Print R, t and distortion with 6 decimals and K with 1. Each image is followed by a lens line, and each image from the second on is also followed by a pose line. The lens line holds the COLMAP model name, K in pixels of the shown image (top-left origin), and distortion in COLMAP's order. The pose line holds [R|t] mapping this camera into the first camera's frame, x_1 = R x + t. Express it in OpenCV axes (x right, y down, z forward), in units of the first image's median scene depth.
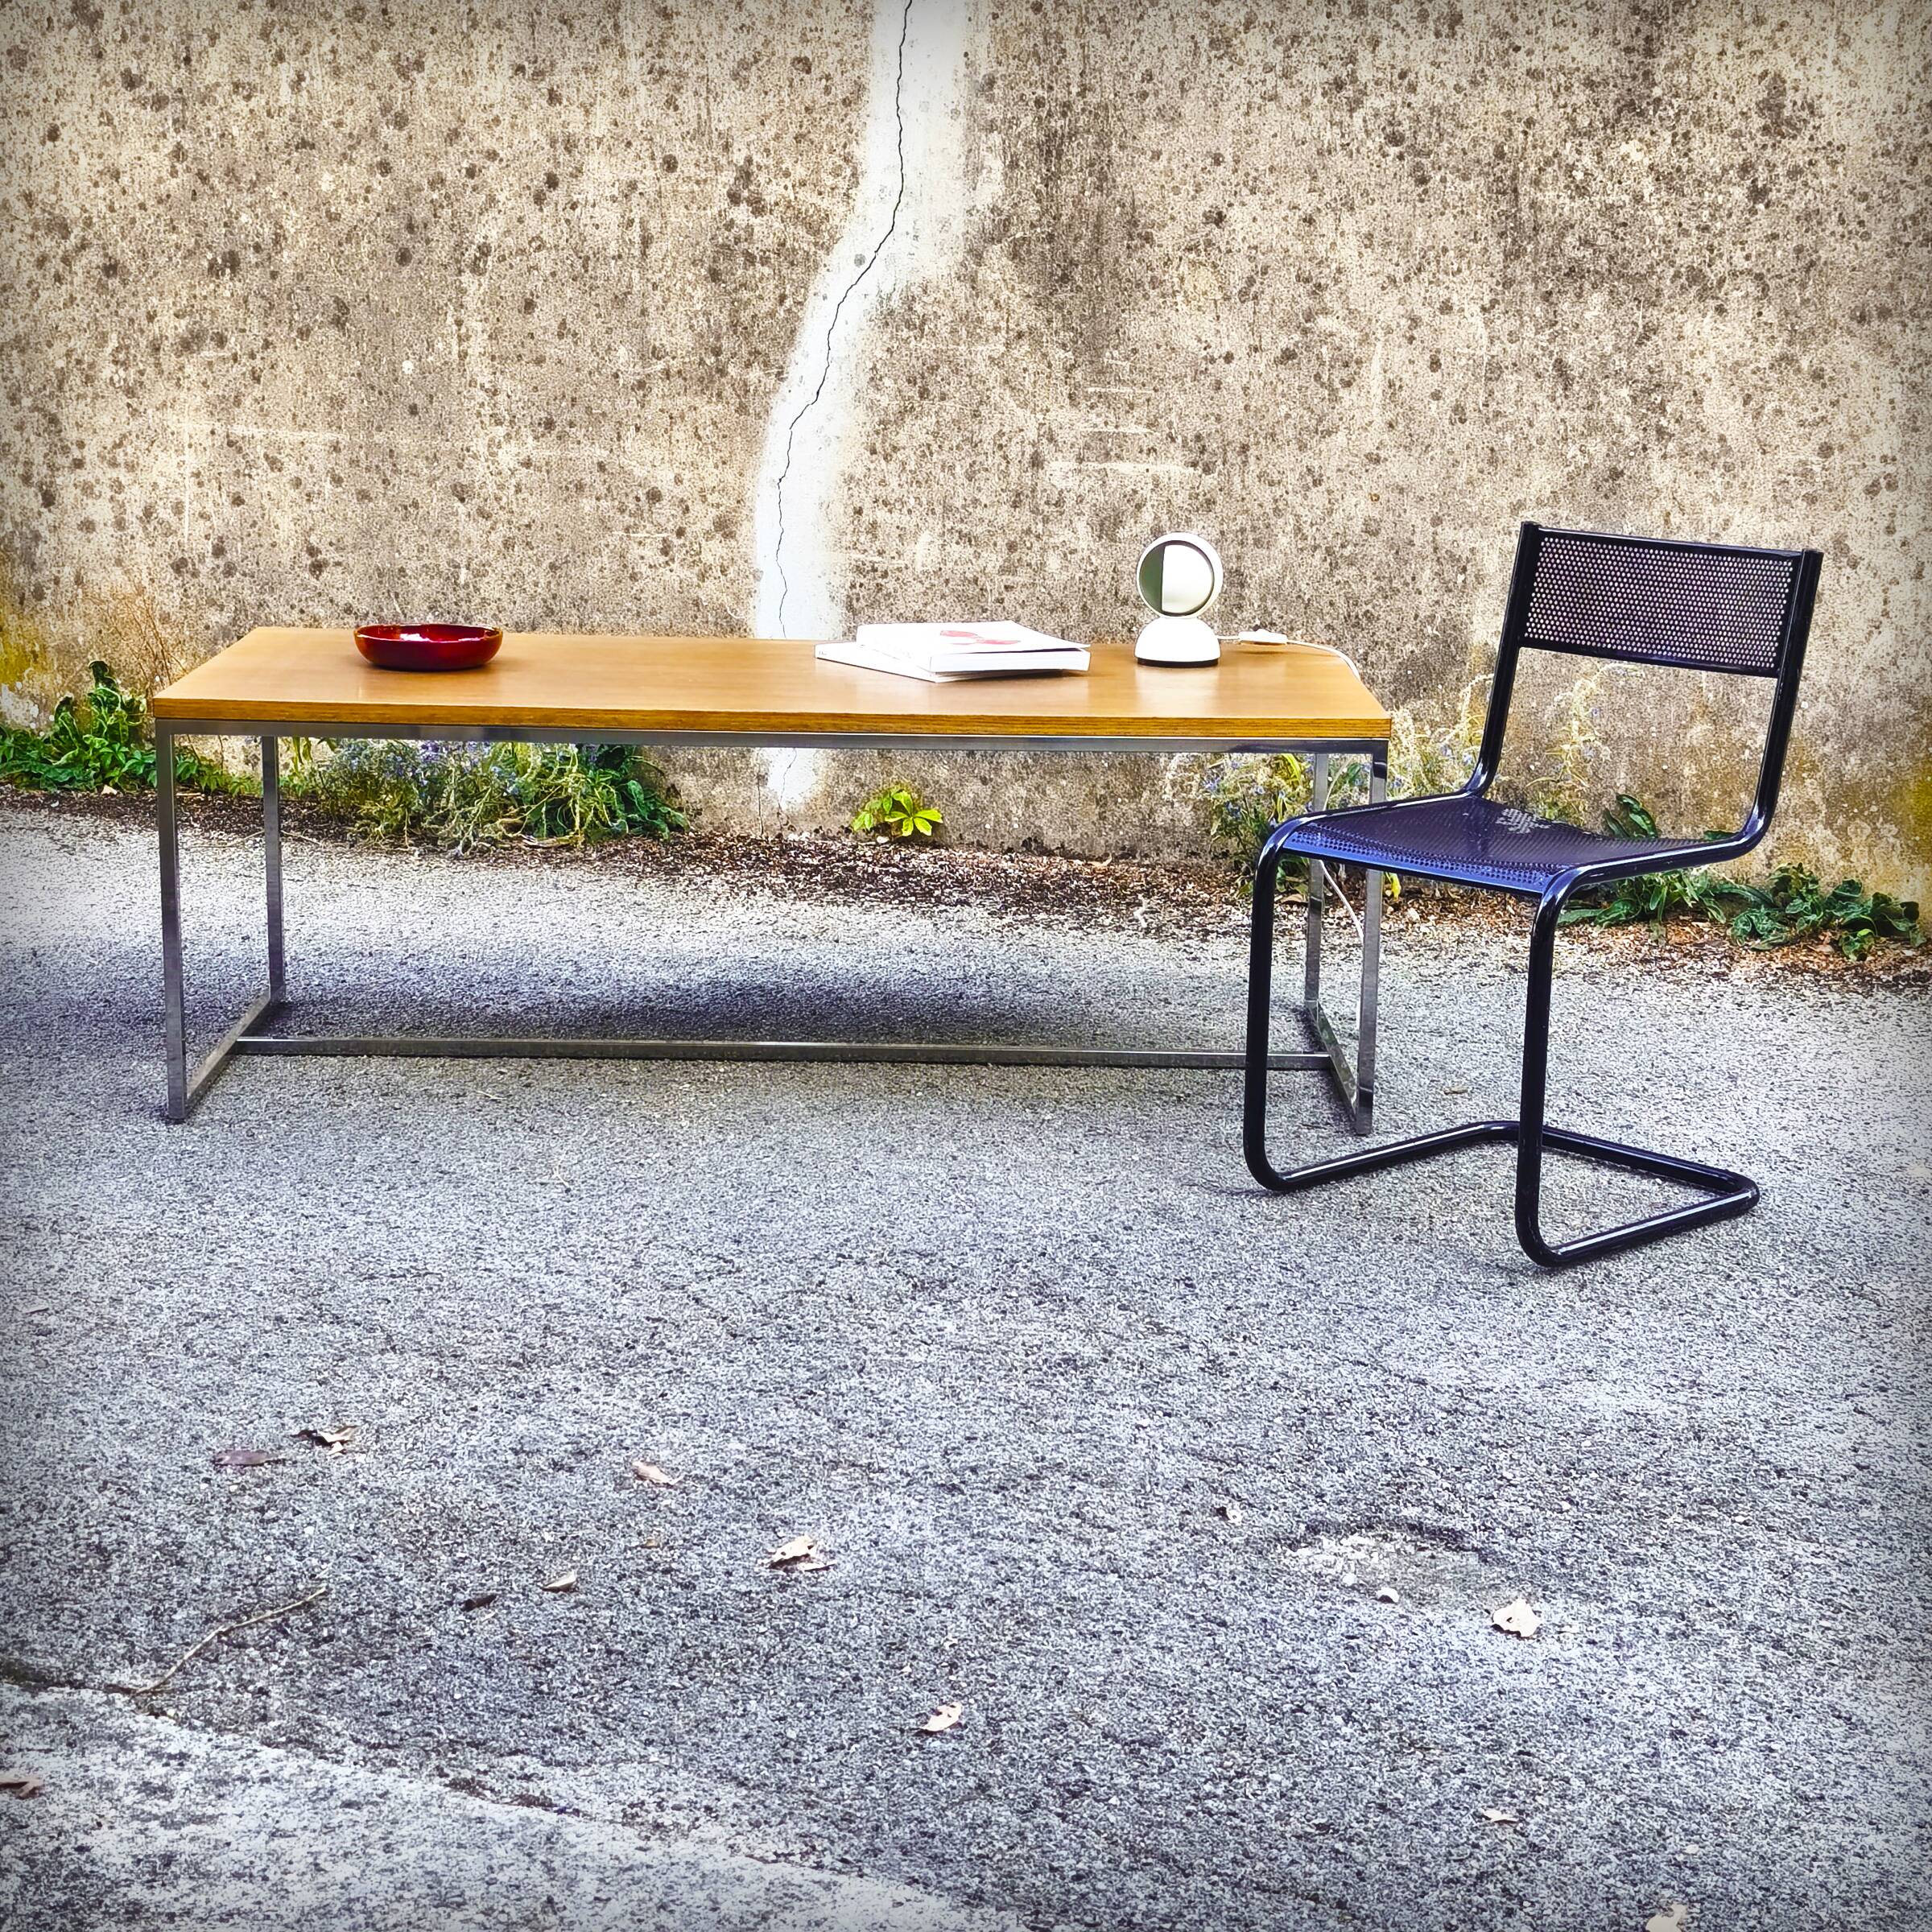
lens RADIAL K [[3571.6, 0, 1004.4], [0, 3571.6, 968.6], [0, 0, 1]] dist [0.212870, -0.770981]
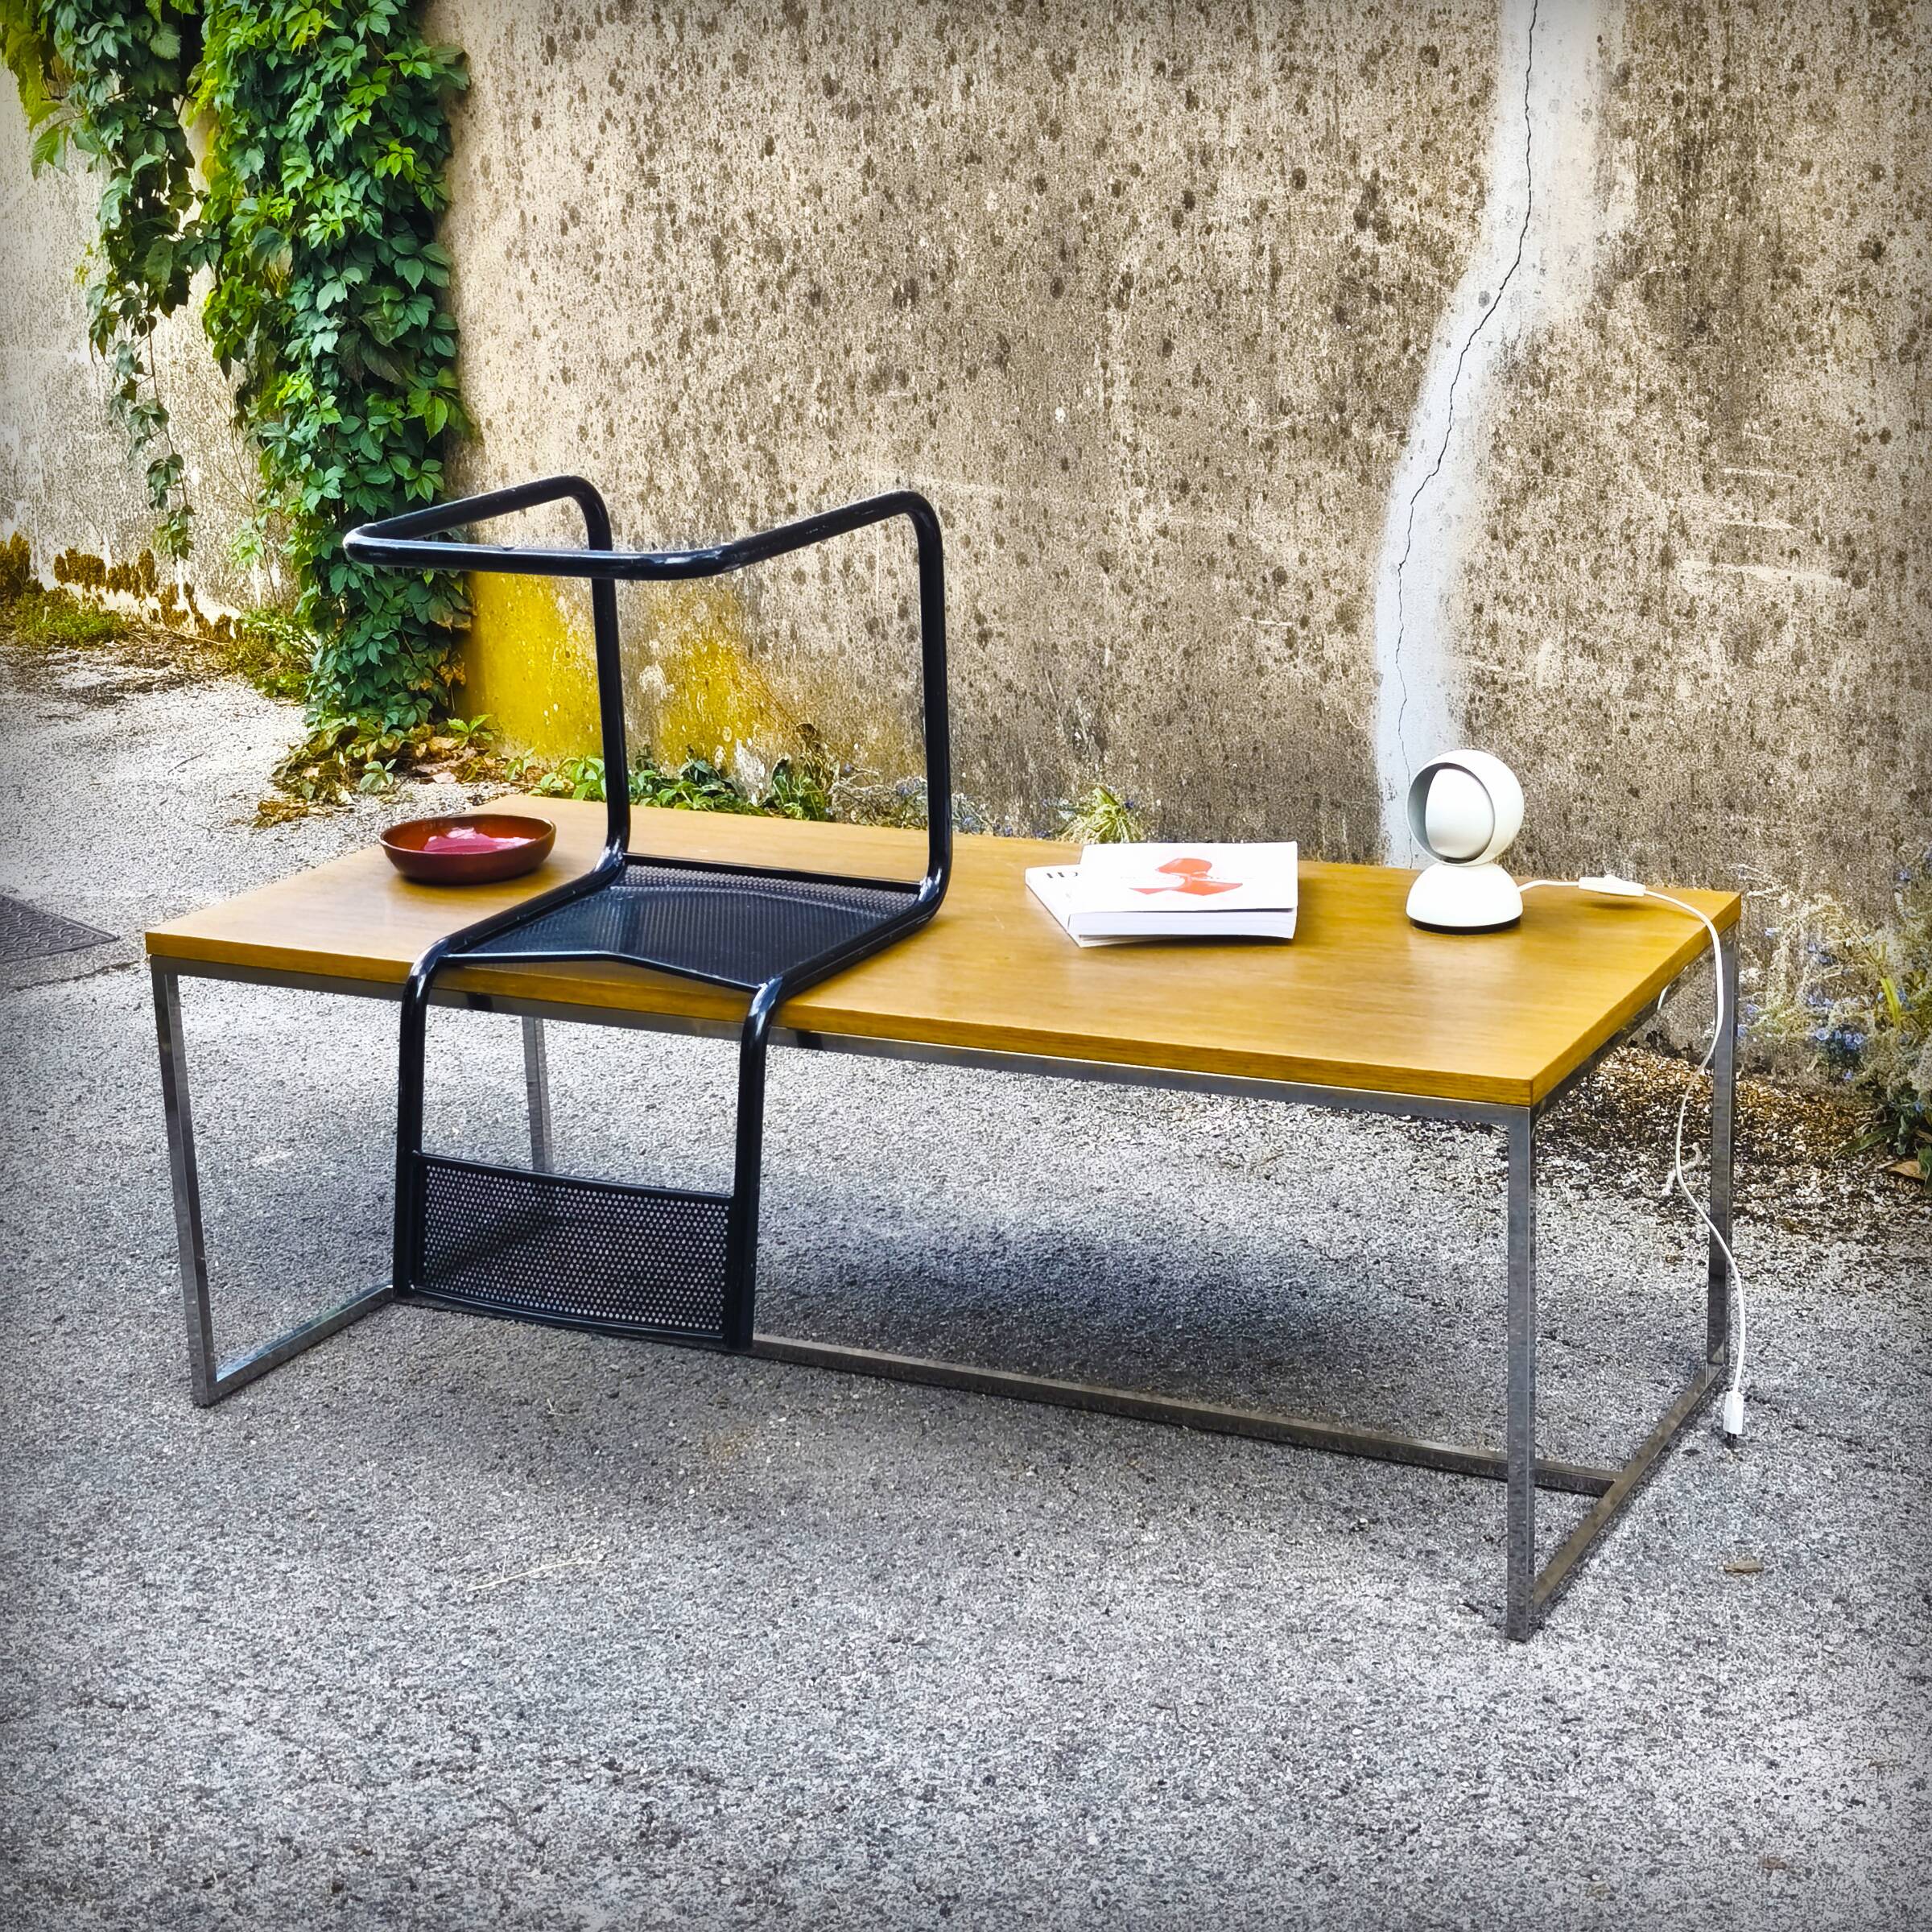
lens RADIAL K [[3589.5, 0, 989.2], [0, 3589.5, 976.2], [0, 0, 1]] dist [0.223820, -0.826737]
pose [[0.888604, 0.077134, -0.452143, 0.239183], [-0.054178, 0.996509, 0.063523, -0.092805], [0.455464, -0.031951, 0.889681, 0.230596]]
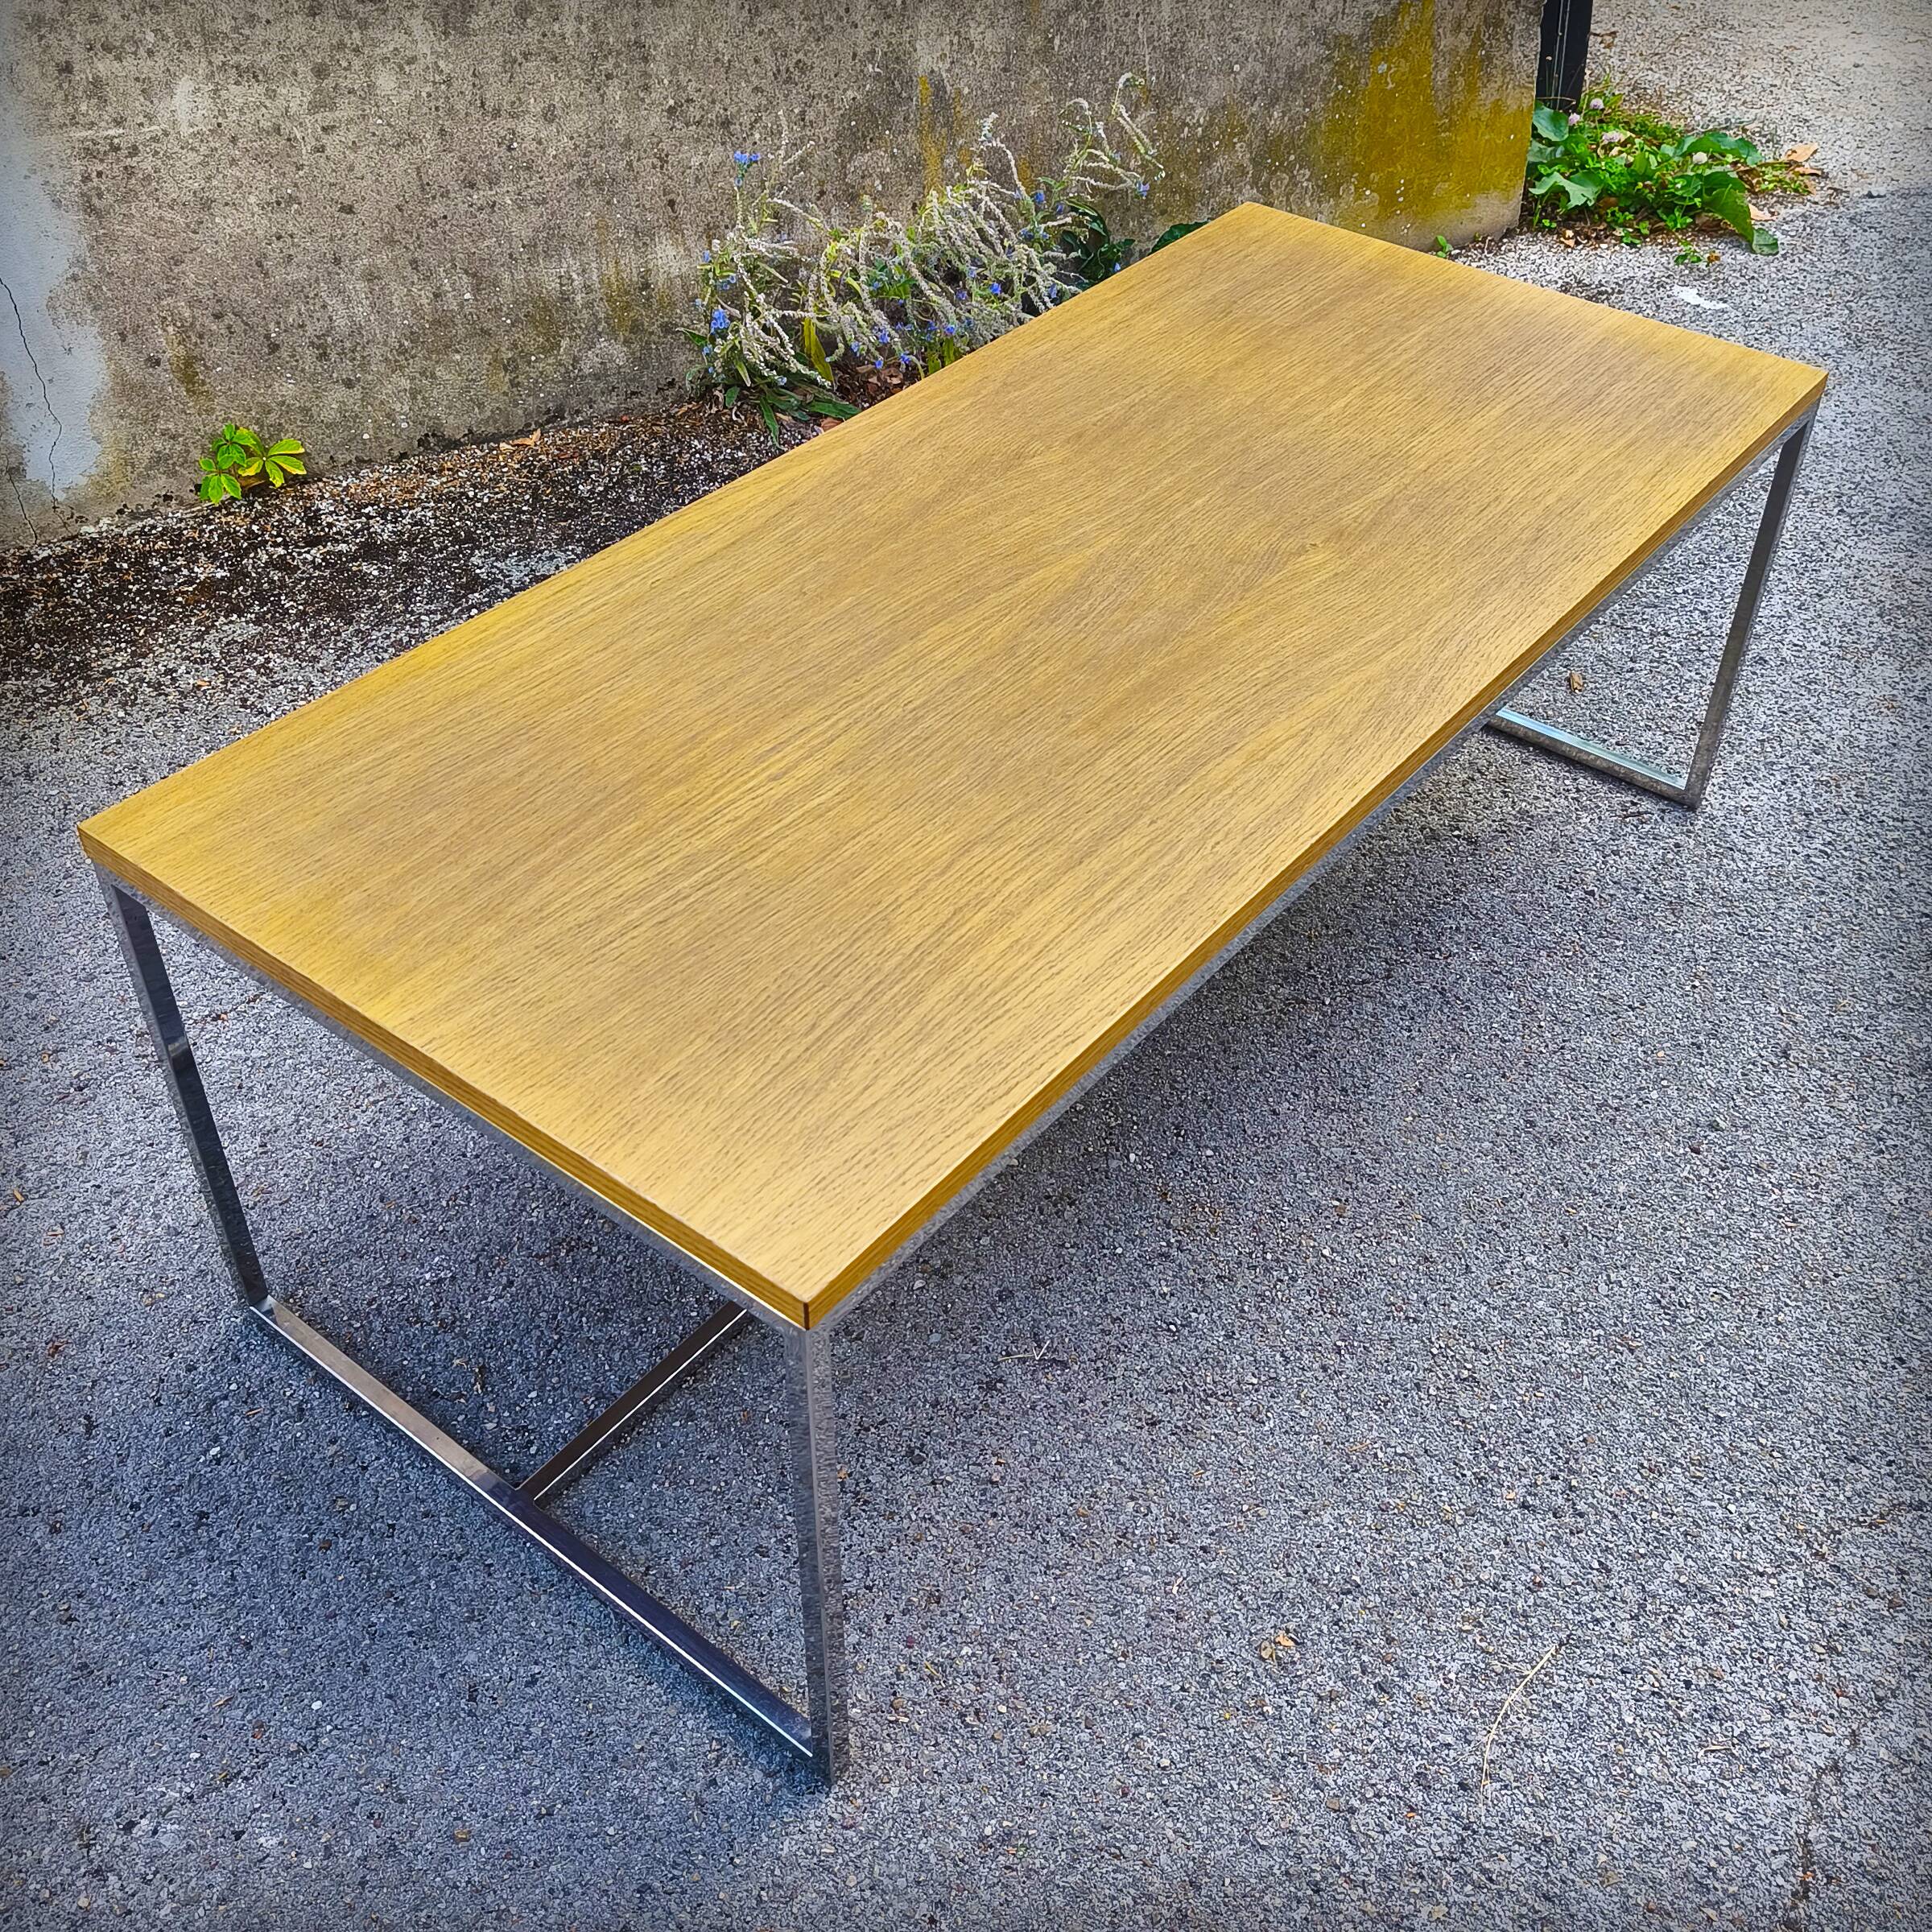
lens RADIAL K [[2051.9, 0, 1006.2], [0, 2051.9, 911.5], [0, 0, 1]] dist [0.081033, -0.172827]
pose [[0.623223, -0.505829, 0.596431, -0.250041], [0.165539, 0.830702, 0.531537, -0.177335], [-0.764323, -0.232533, 0.601447, 0.600619]]
